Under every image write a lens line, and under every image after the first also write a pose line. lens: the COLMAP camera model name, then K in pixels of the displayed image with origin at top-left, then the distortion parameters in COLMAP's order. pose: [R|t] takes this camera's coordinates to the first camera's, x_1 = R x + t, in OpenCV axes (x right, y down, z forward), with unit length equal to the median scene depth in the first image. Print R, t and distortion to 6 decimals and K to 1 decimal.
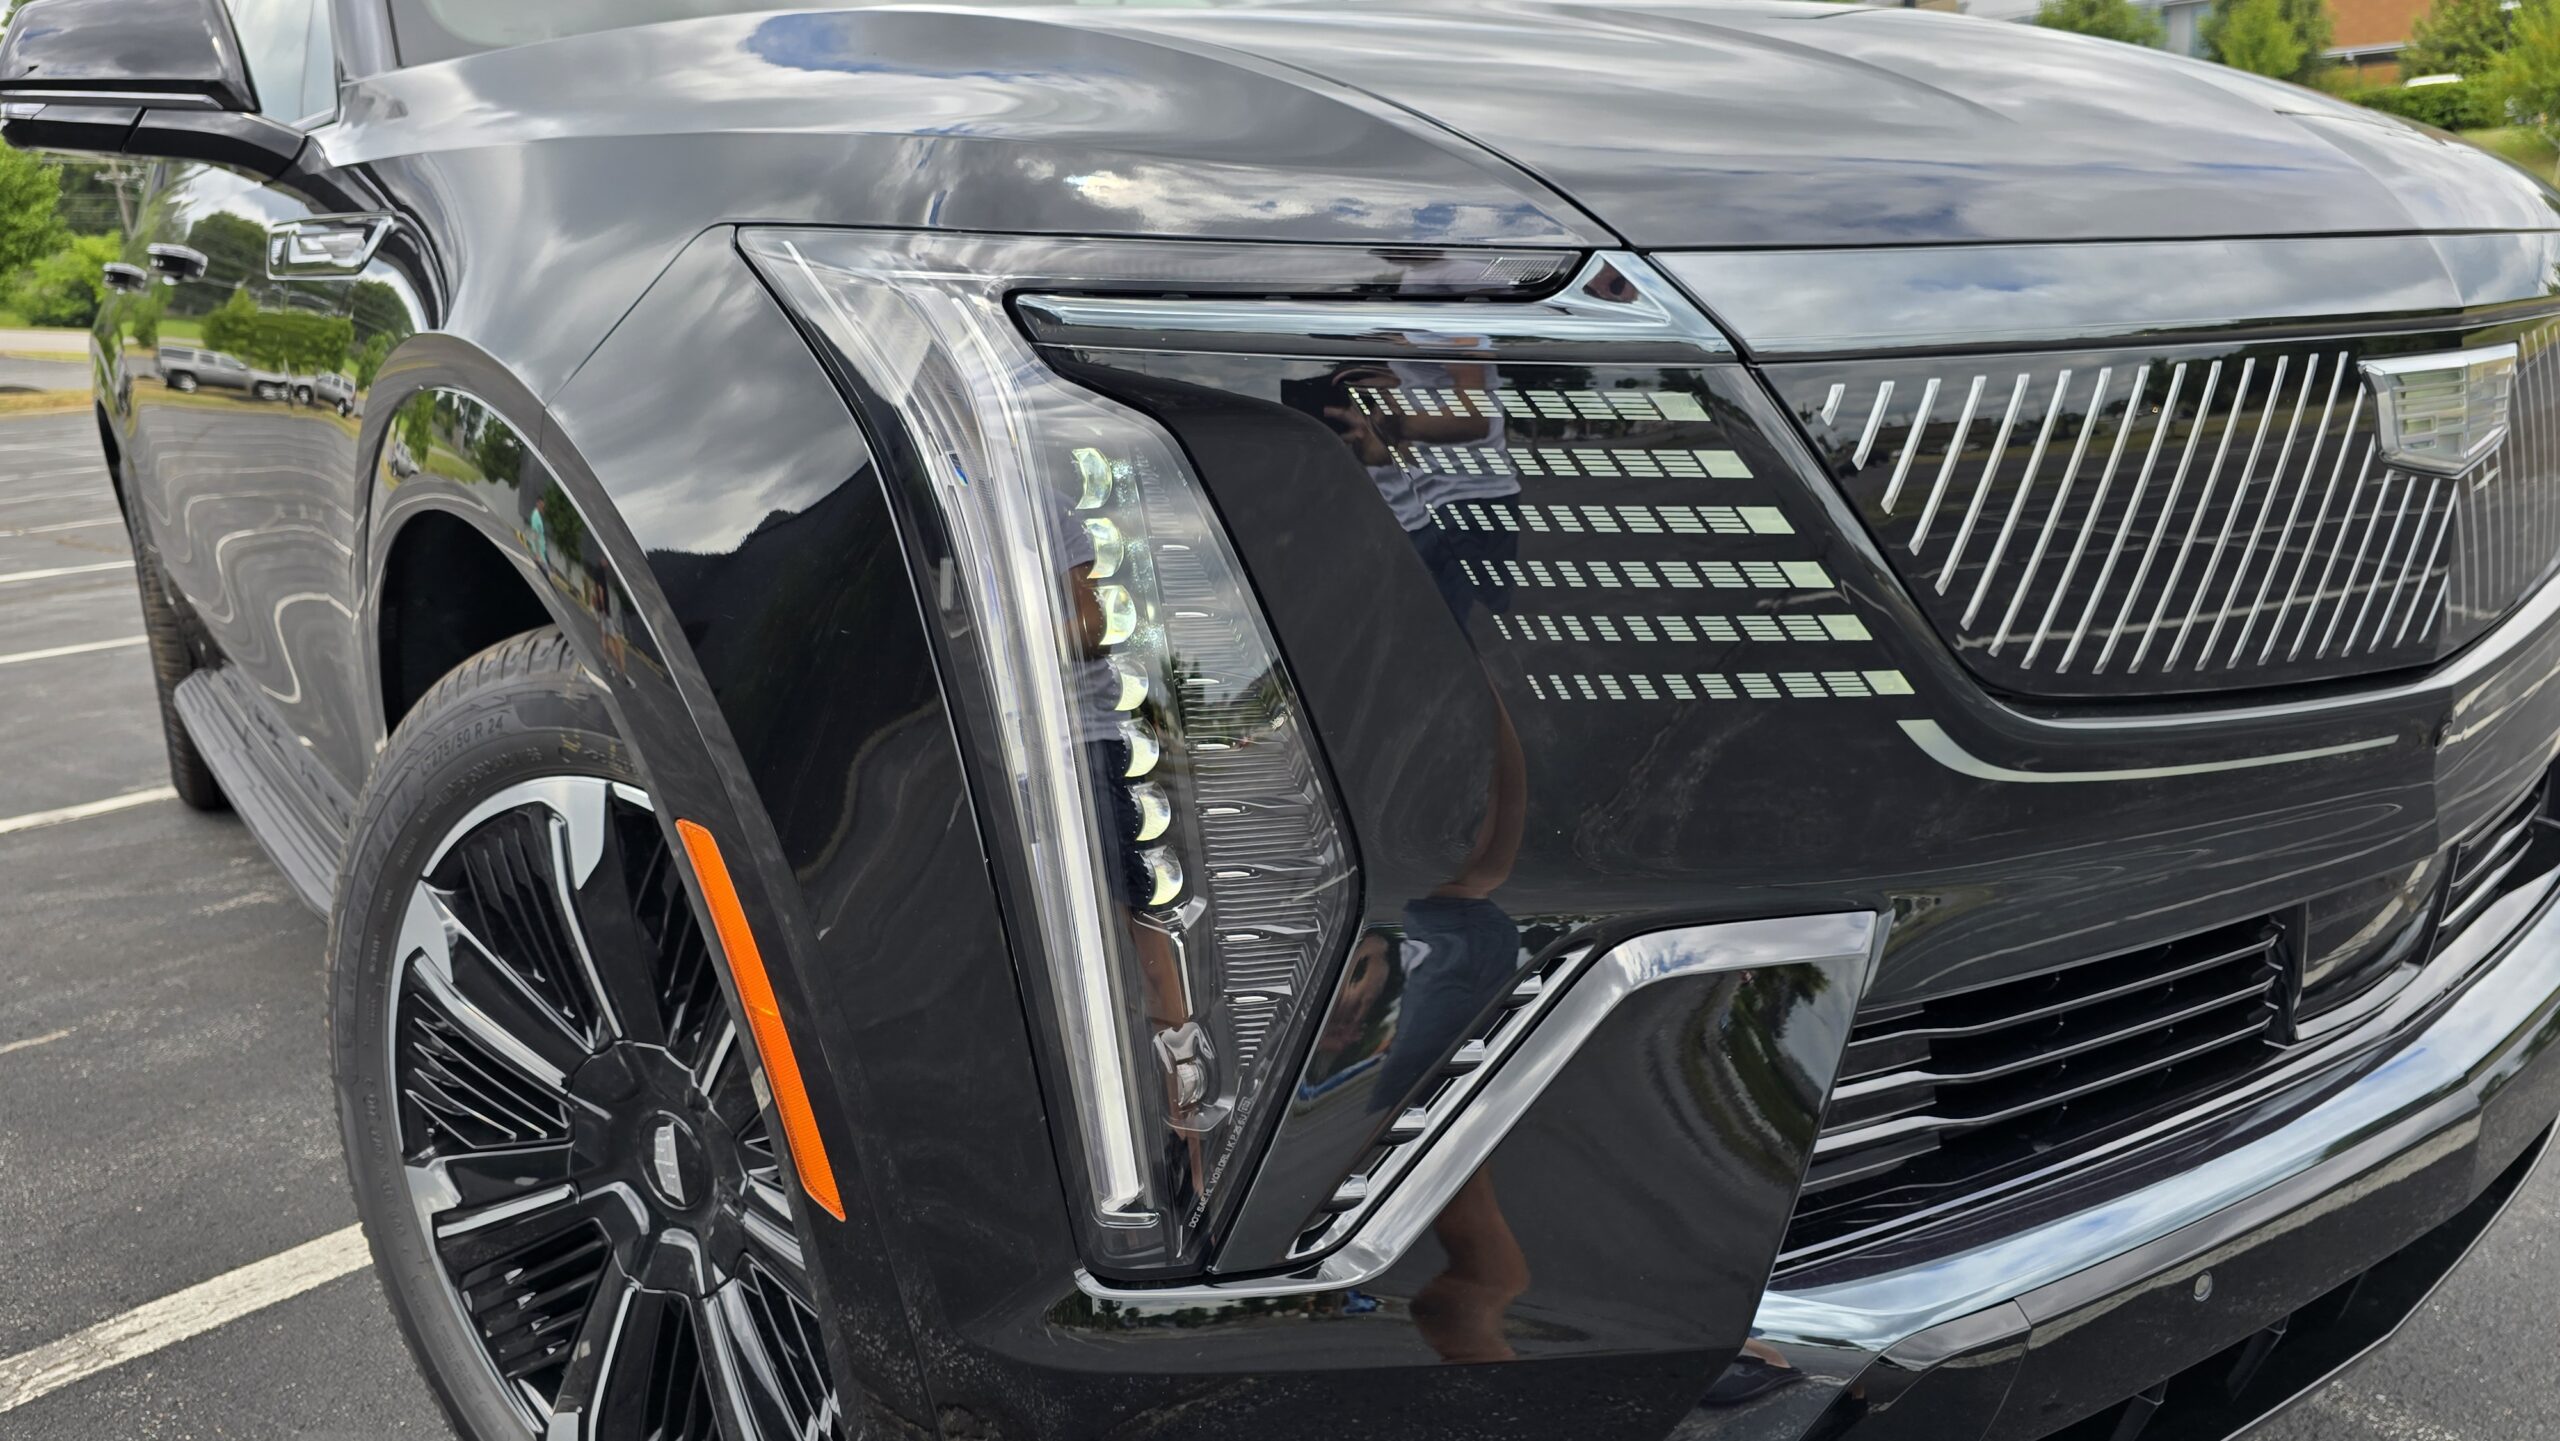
lens RADIAL K [[1800.0, 0, 1280.0], [0, 1800.0, 720.5], [0, 0, 1]] dist [0.036138, -0.002564]
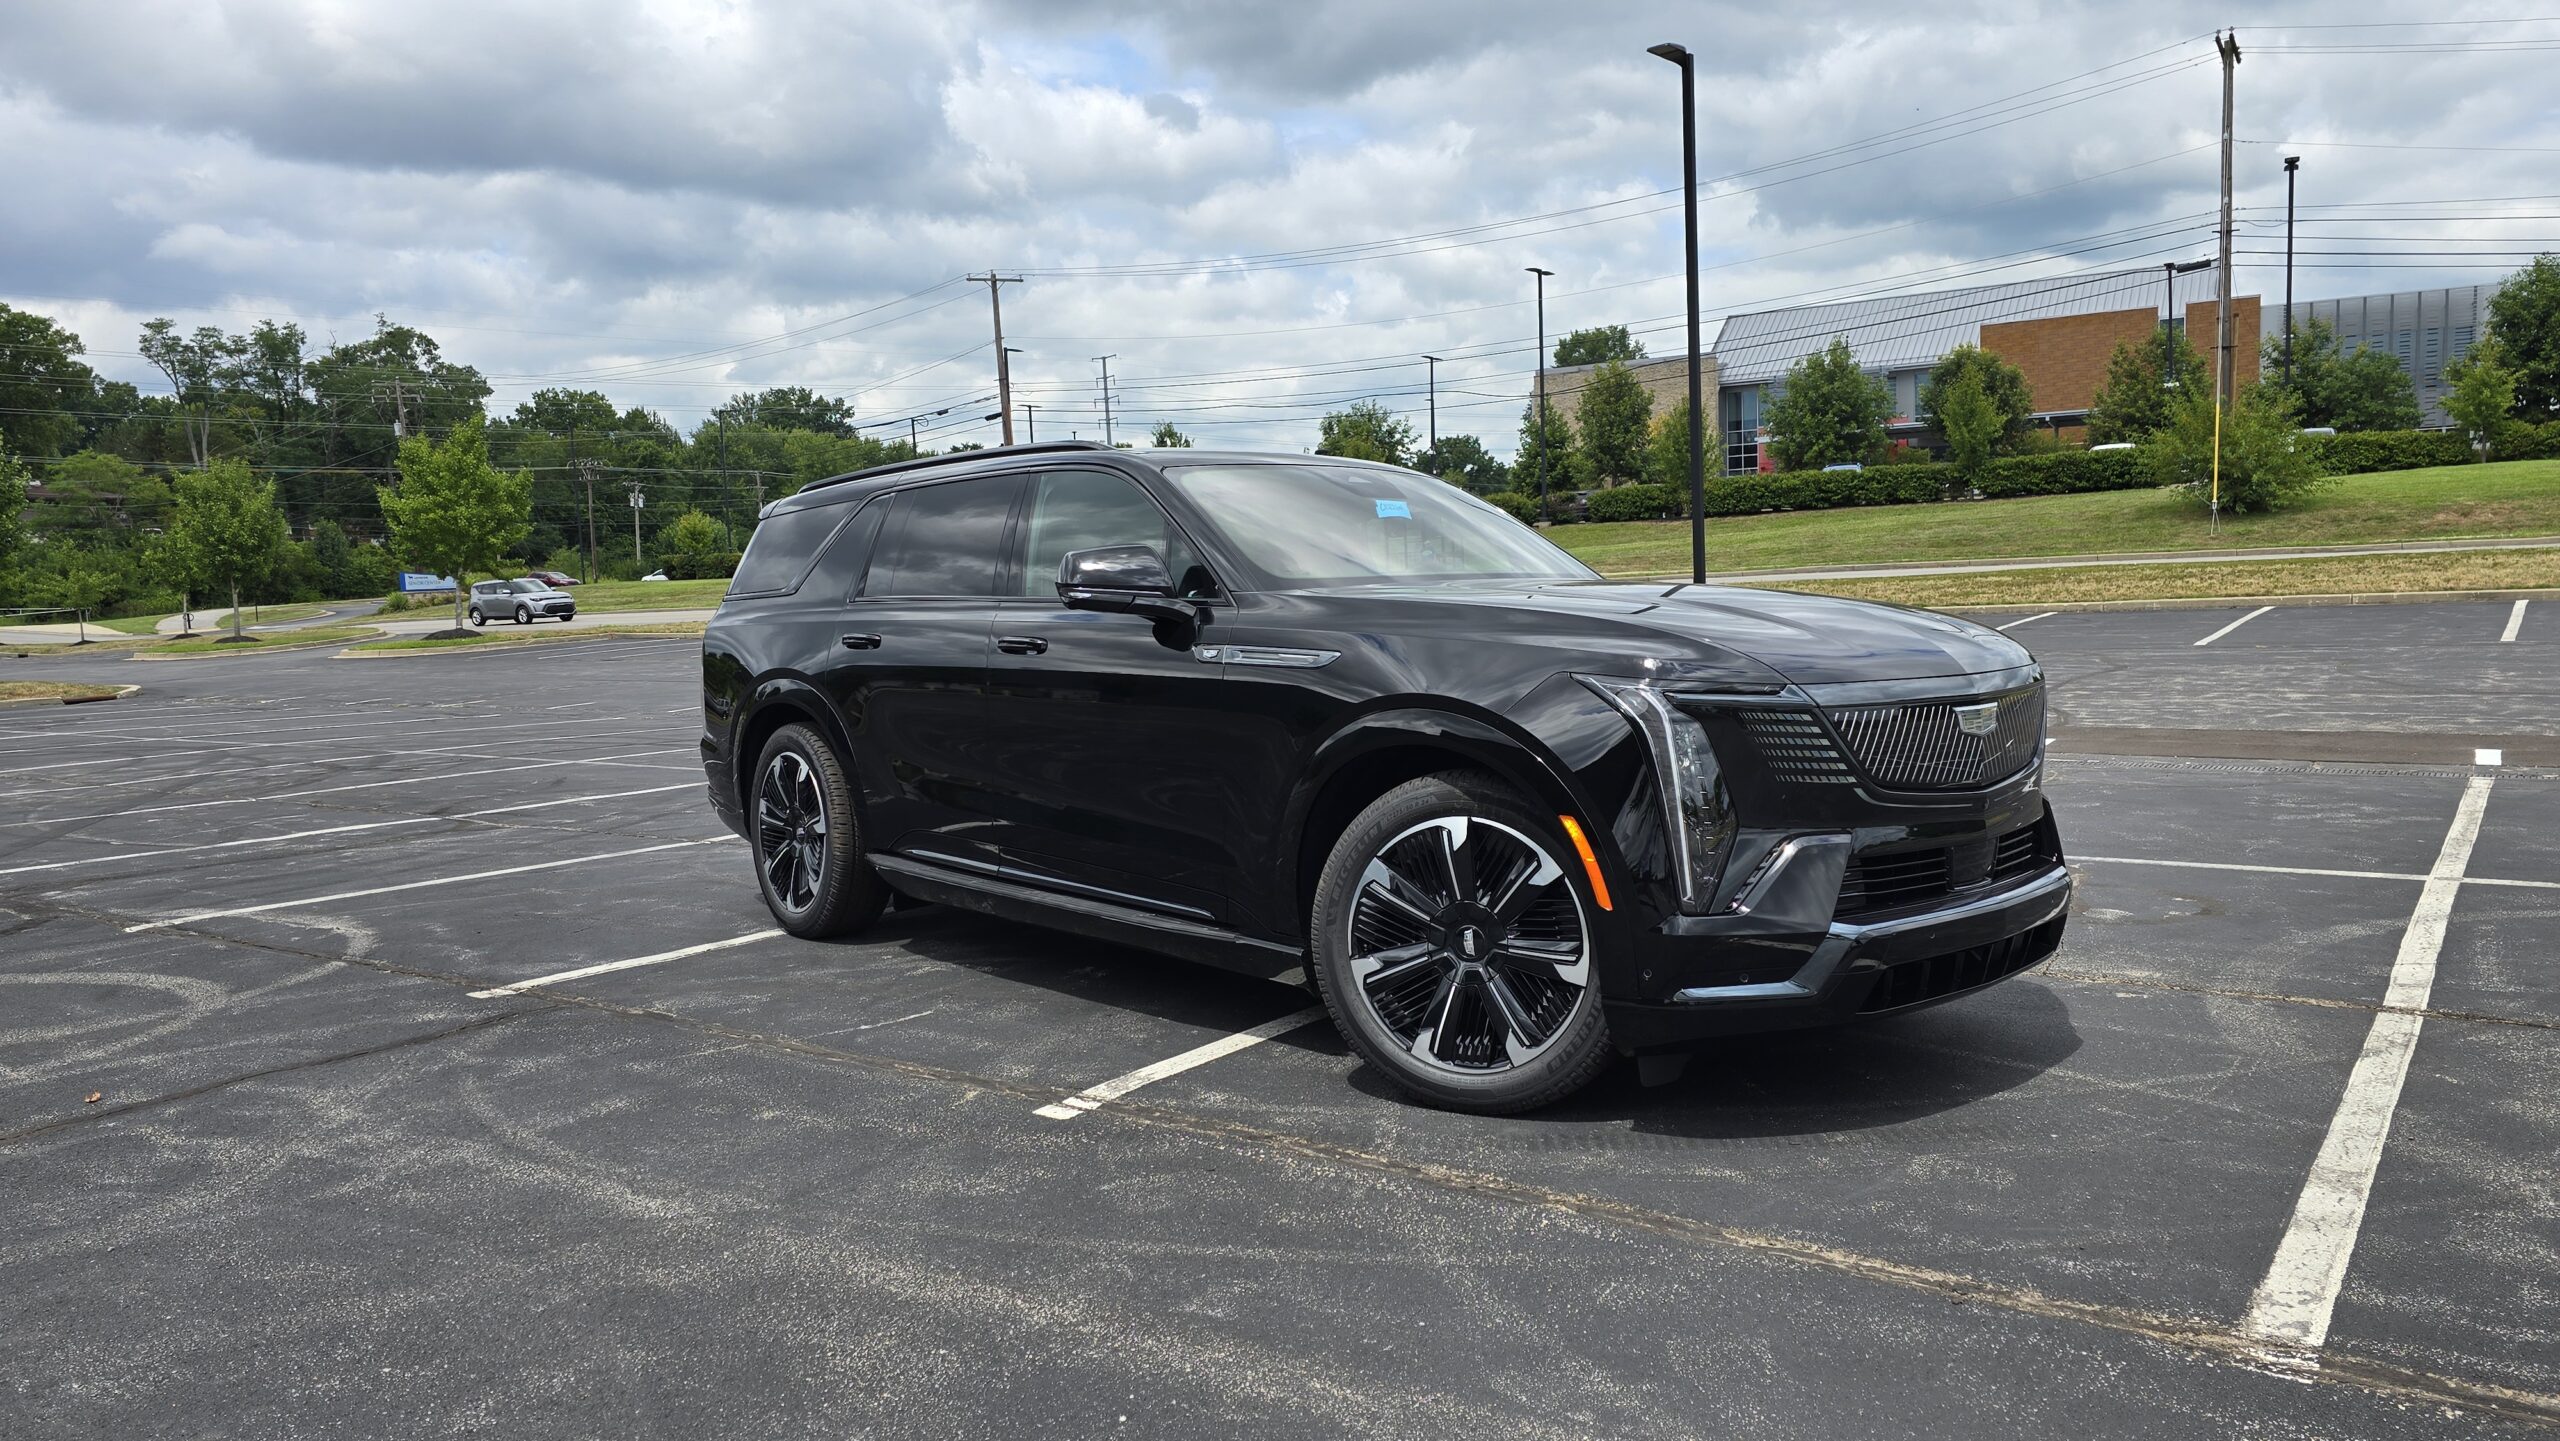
lens RADIAL K [[1800.0, 0, 1280.0], [0, 1800.0, 720.5], [0, 0, 1]] dist [0.036138, -0.002564]
pose [[0.993810, 0.018162, 0.109601, -1.527408], [-0.000696, 0.987545, -0.157333, 0.528868], [-0.111094, 0.156283, 0.981445, -3.180201]]
